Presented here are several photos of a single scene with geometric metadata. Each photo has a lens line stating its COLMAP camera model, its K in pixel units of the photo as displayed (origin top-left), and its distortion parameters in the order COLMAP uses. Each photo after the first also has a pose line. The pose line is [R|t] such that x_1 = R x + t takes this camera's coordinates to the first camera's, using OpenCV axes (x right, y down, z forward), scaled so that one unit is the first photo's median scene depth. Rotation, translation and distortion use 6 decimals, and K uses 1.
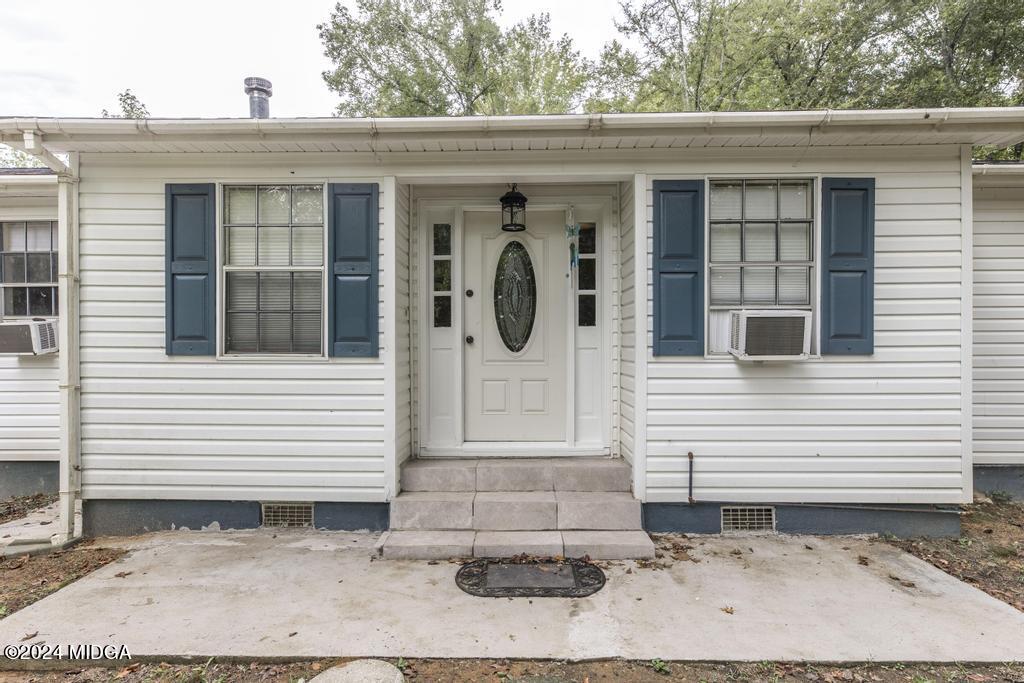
lens RADIAL K [[566.8, 0, 512.0], [0, 566.8, 341.5], [0, 0, 1]] dist [0.000971, 0.000467]
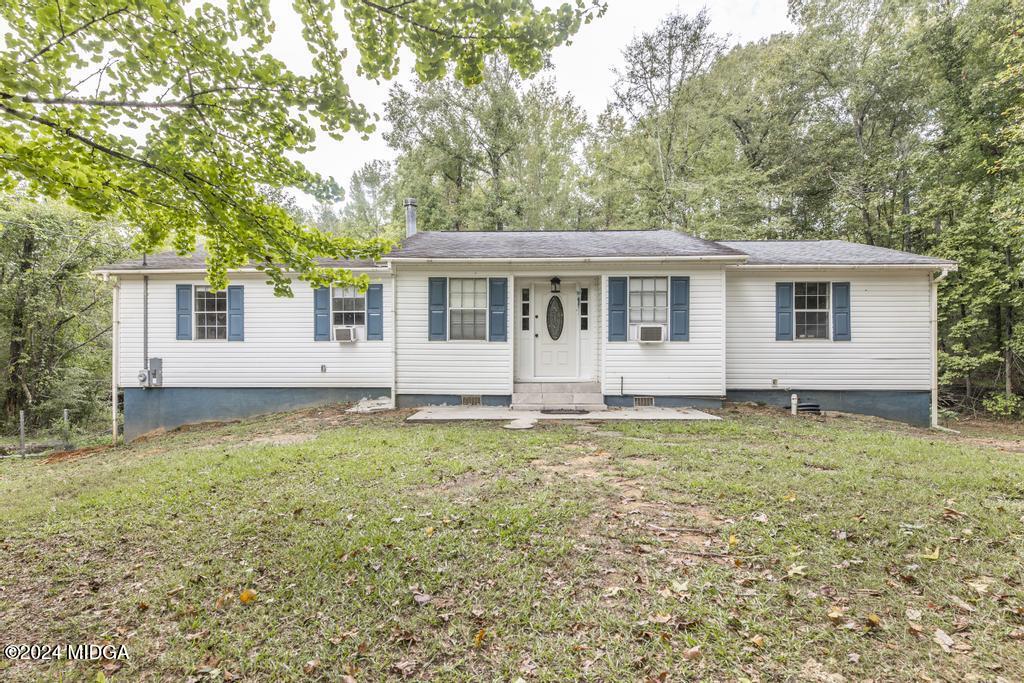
lens RADIAL K [[495.0, 0, 512.0], [0, 495.0, 341.5], [0, 0, 1]] dist [-0.000488, -0.000095]
pose [[0.999854, 0.002857, -0.016823, -0.169572], [-0.002848, 0.999996, 0.000520, 0.026220], [0.016825, -0.000472, 0.999858, -1.346543]]
